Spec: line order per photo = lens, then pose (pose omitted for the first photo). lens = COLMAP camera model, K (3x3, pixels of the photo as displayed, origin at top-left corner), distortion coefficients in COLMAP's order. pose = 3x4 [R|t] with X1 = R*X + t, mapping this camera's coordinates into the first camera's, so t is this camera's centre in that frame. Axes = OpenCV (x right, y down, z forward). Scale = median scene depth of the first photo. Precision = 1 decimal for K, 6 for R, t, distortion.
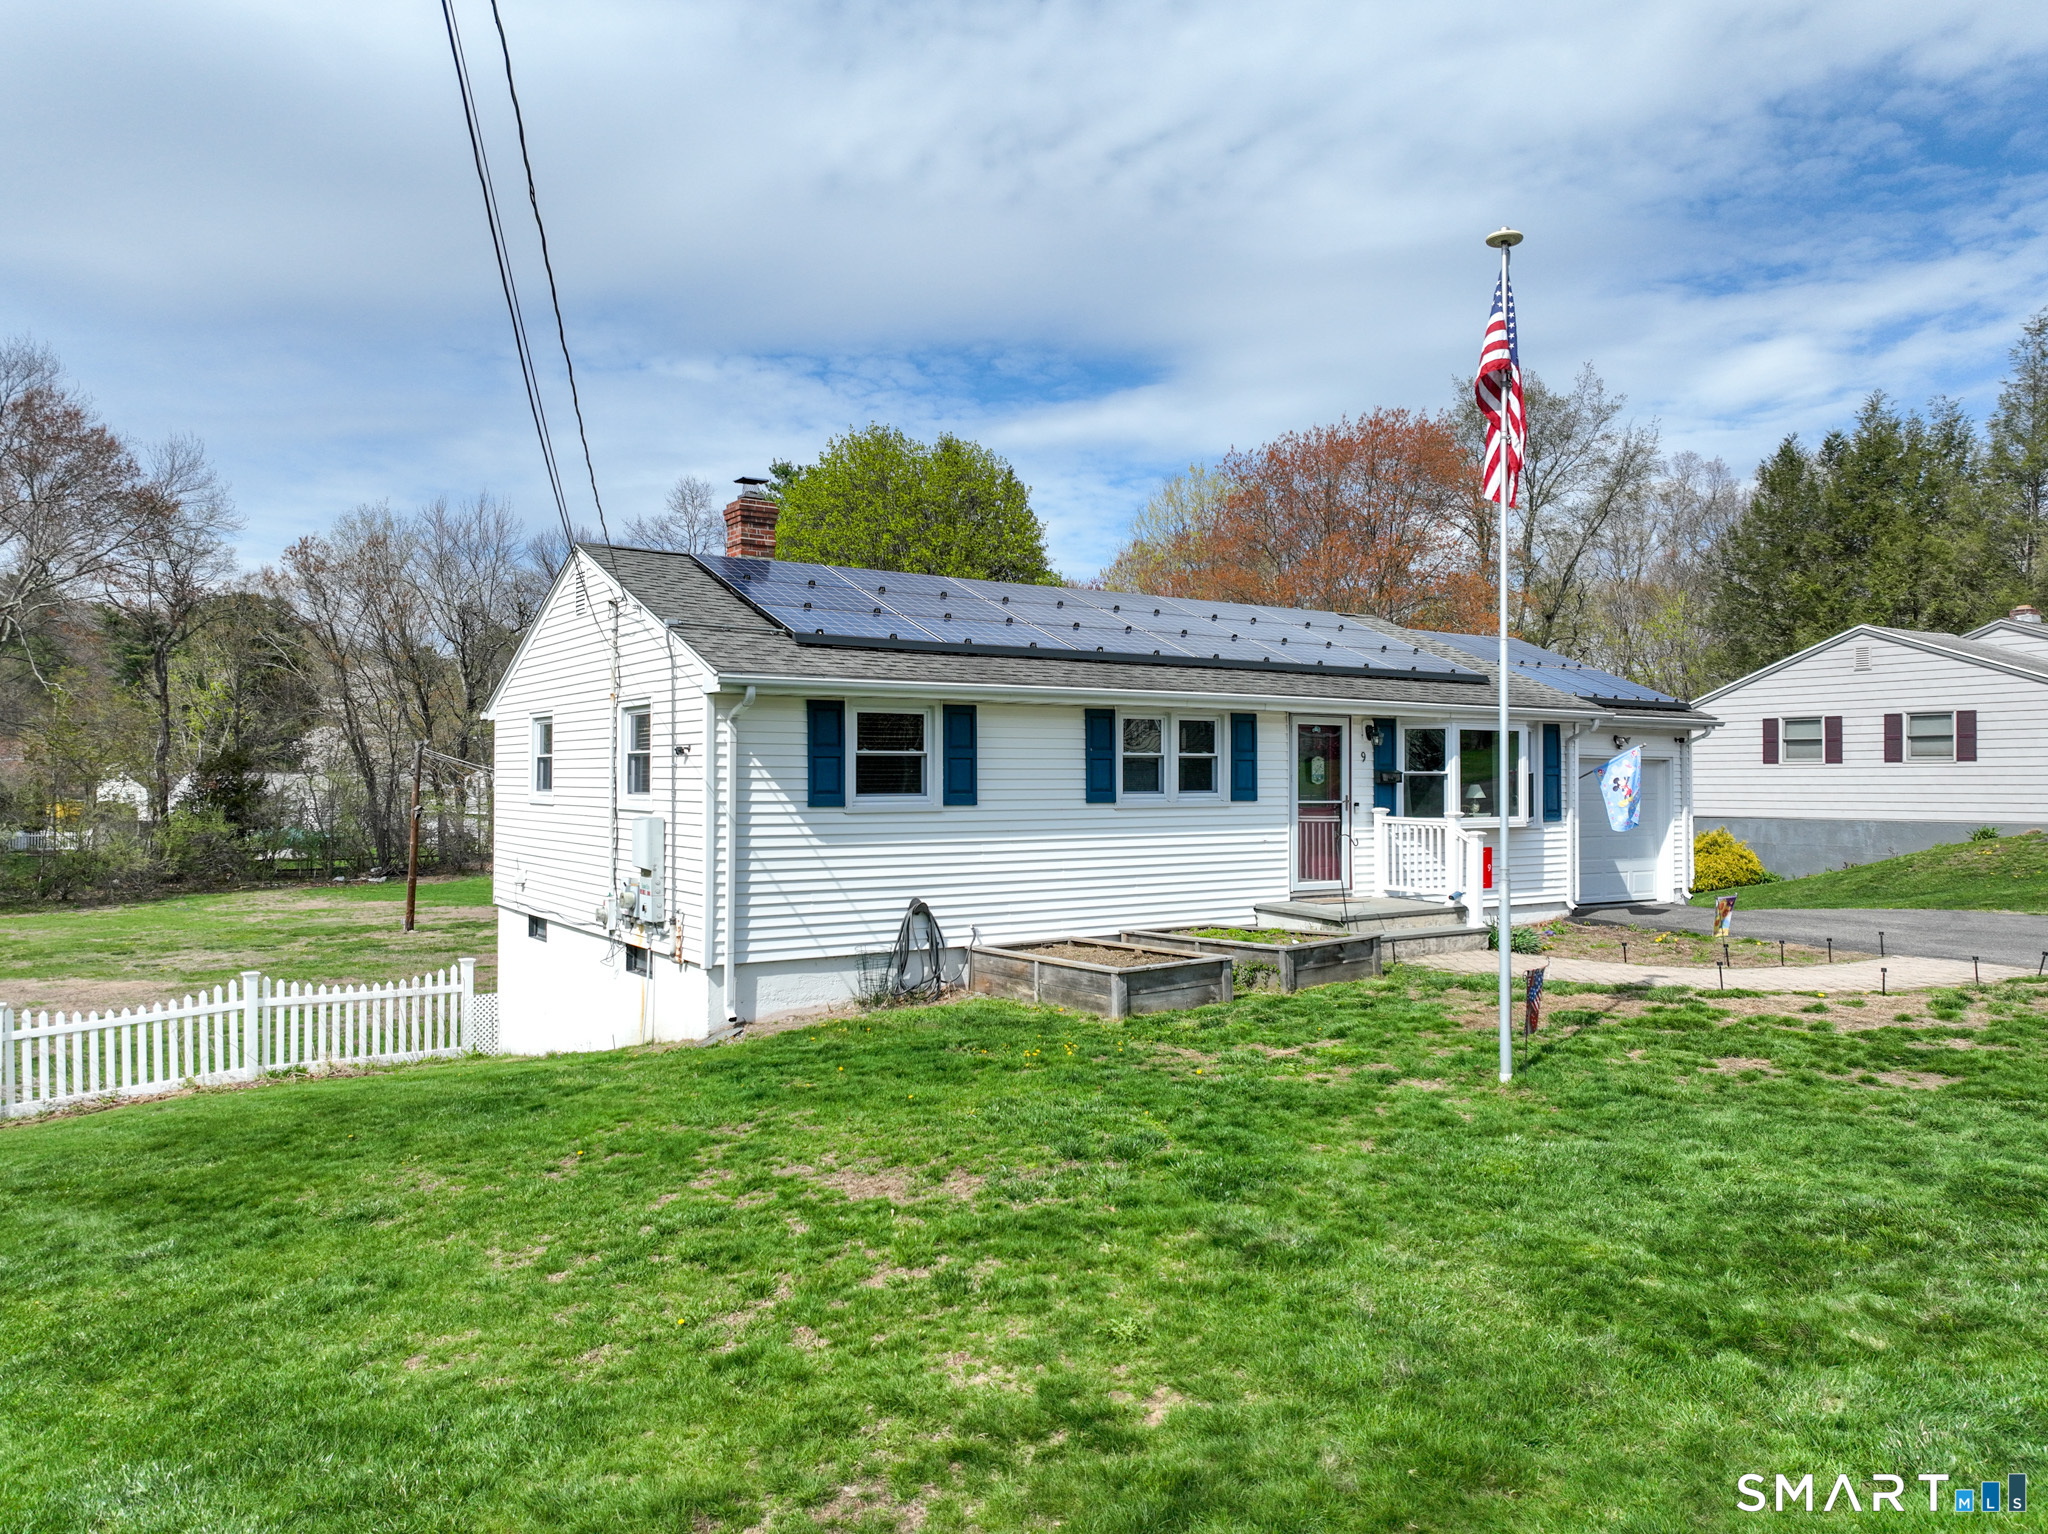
lens RADIAL K [[1441.4, 0, 1024.0], [0, 1441.4, 767.0], [0, 0, 1]] dist [0.006478, -0.000484]
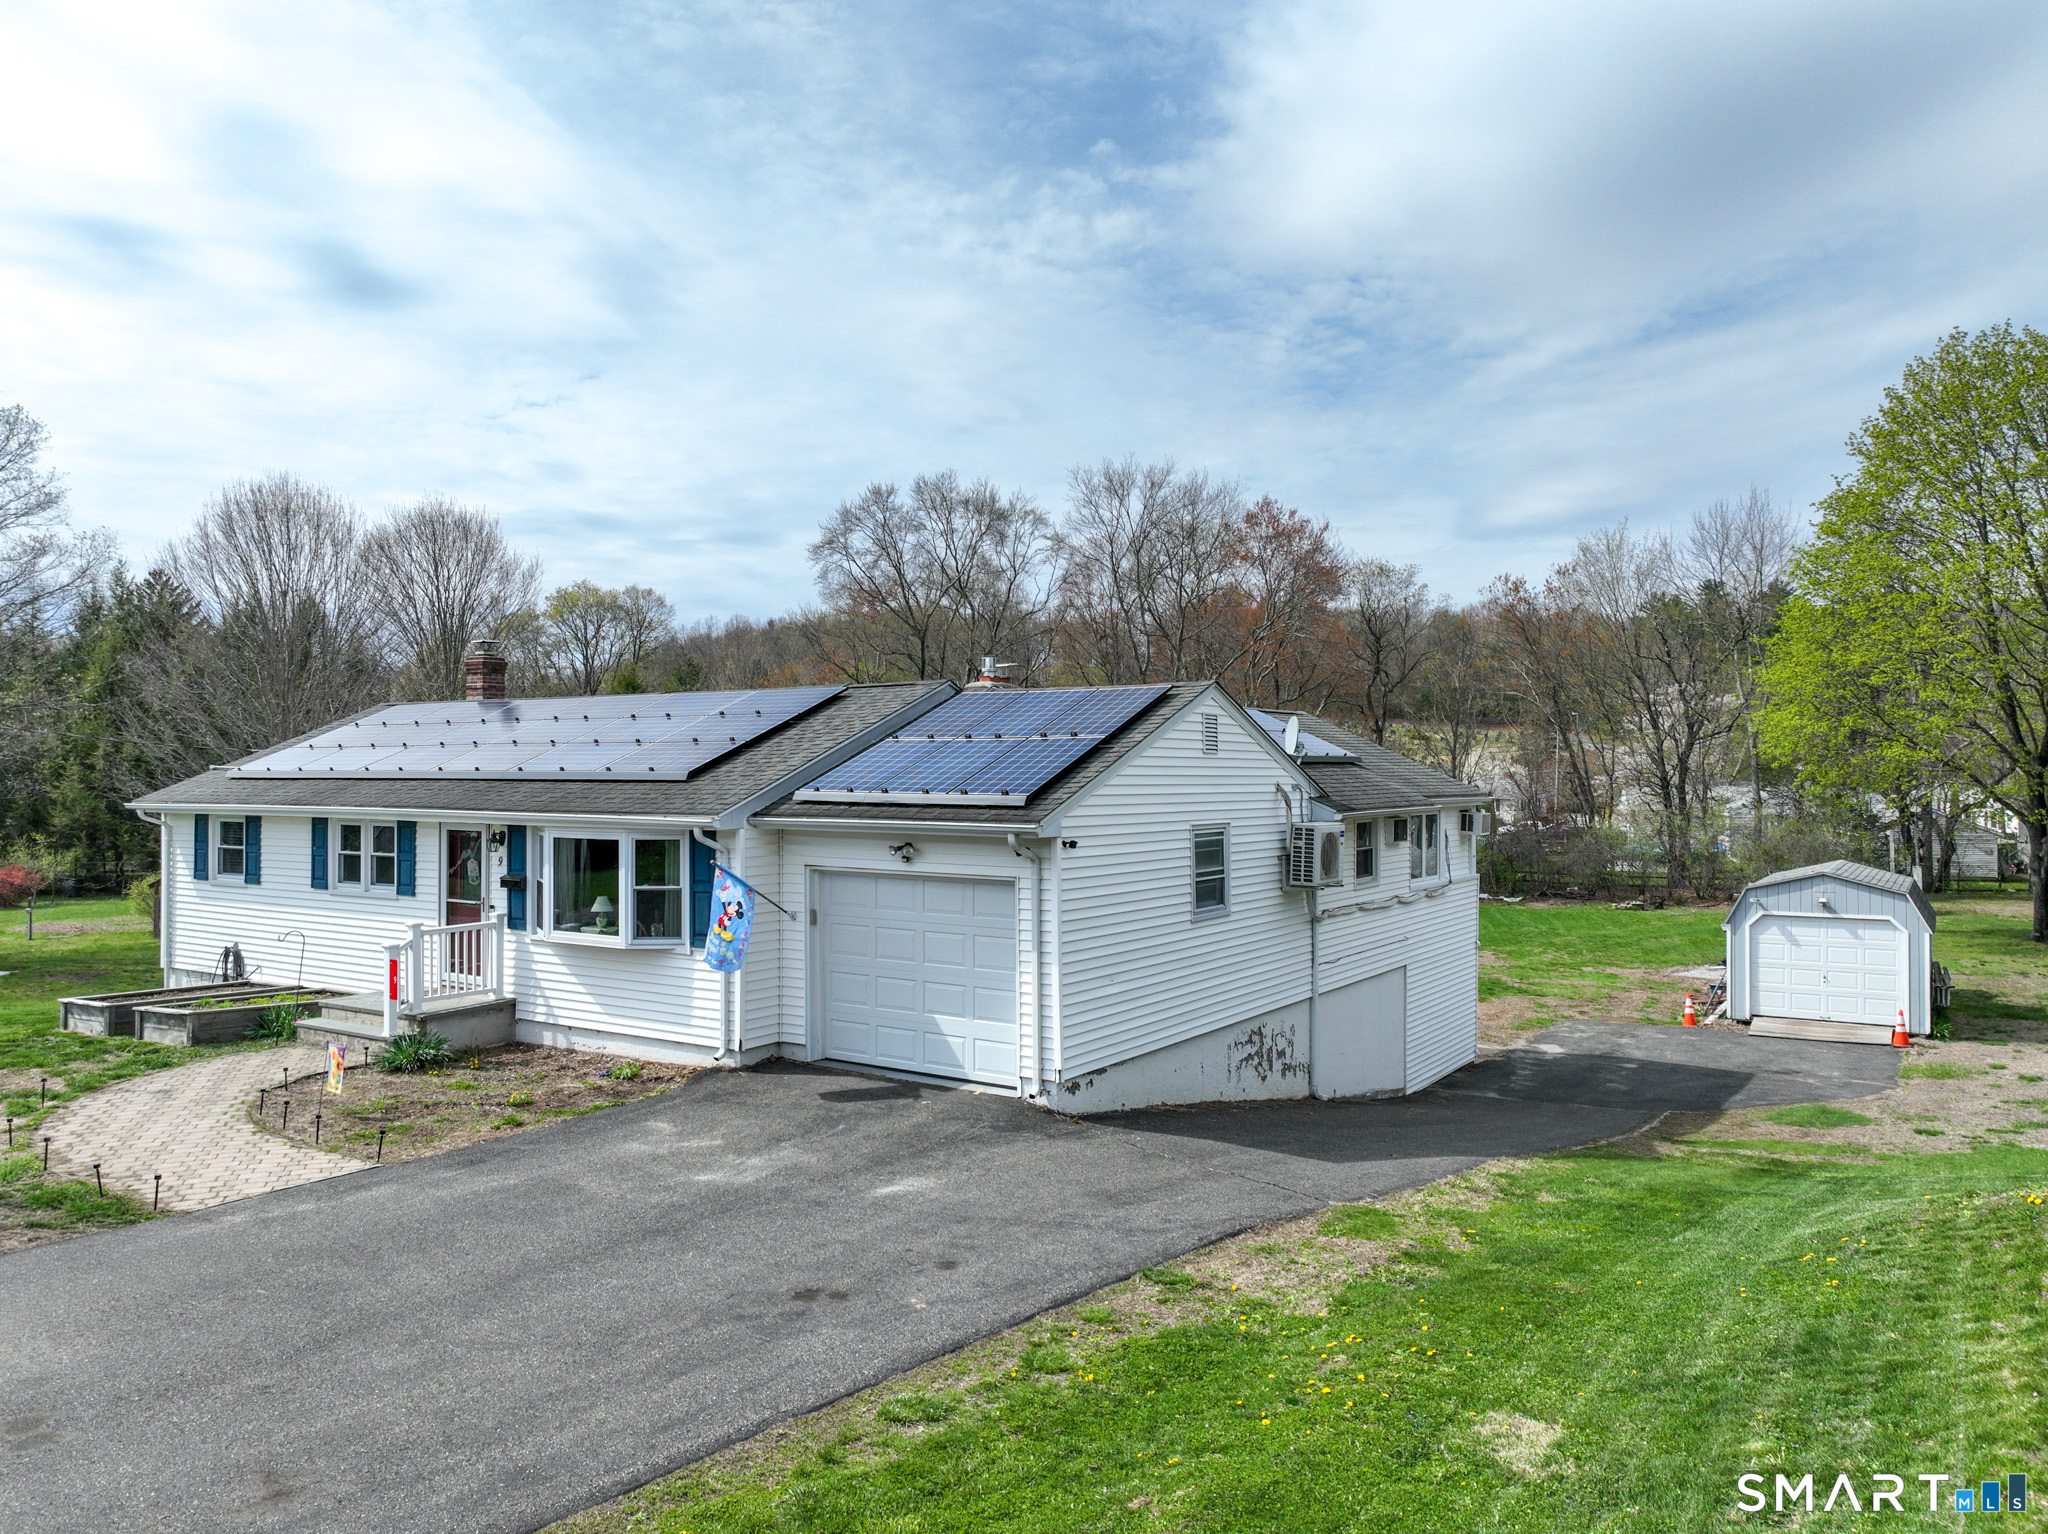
lens RADIAL K [[1441.4, 0, 1024.0], [0, 1441.4, 767.0], [0, 0, 1]] dist [0.006478, -0.000484]
pose [[0.391506, -0.003074, -0.920171, 1.516203], [0.006399, 0.999979, -0.000618, -0.081338], [0.920153, -0.005646, 0.391517, 1.067171]]
